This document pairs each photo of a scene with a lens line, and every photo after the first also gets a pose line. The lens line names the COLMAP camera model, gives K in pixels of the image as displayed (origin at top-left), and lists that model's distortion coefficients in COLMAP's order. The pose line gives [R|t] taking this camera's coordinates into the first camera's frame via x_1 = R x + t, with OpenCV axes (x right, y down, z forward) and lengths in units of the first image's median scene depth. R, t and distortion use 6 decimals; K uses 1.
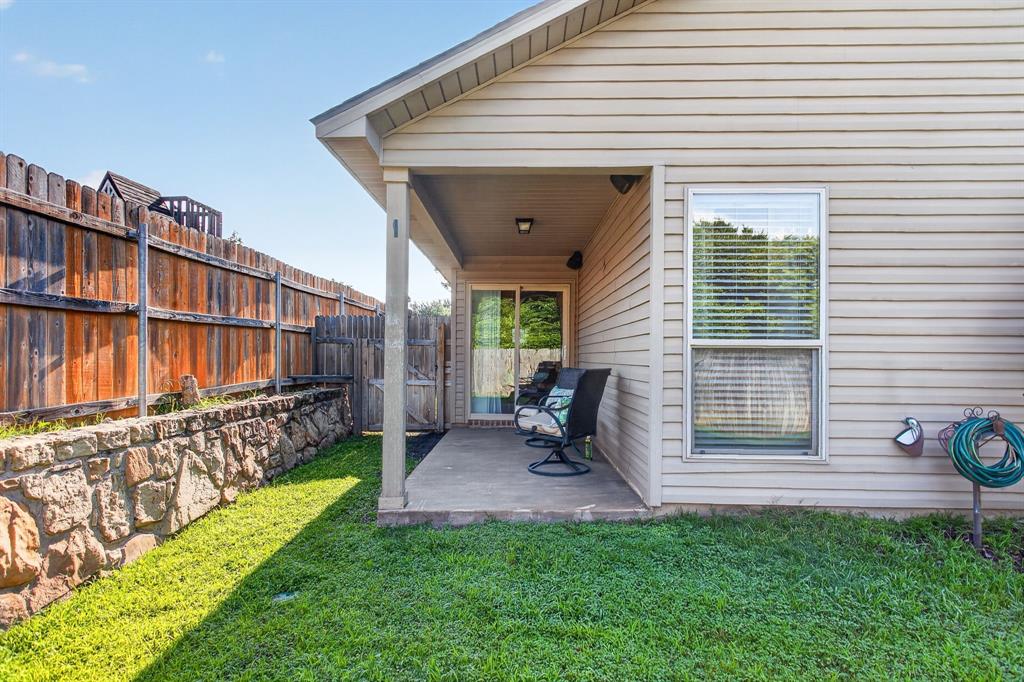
lens RADIAL K [[494.6, 0, 511.7], [0, 494.6, 348.7], [0, 0, 1]] dist [0.001619, 0.000083]
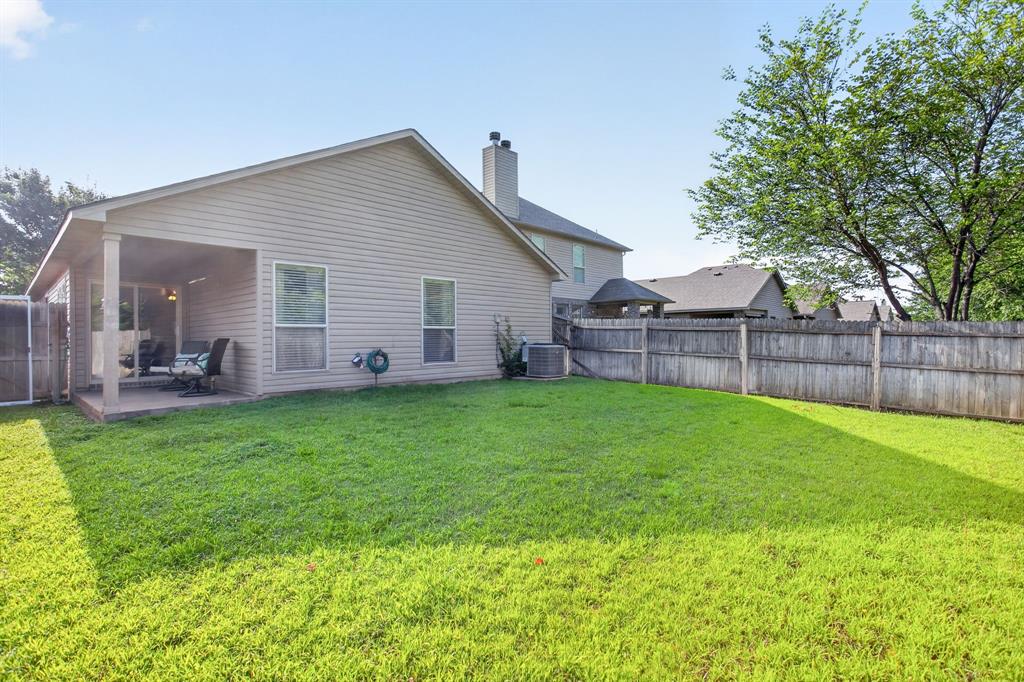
lens RADIAL K [[494.6, 0, 515.3], [0, 494.6, 339.0], [0, 0, 1]] dist [0.001619, 0.000083]
pose [[0.680956, -0.016548, 0.732137, -0.598482], [0.005617, 0.999833, 0.017374, 0.019199], [-0.732302, -0.007718, 0.680936, -1.479593]]
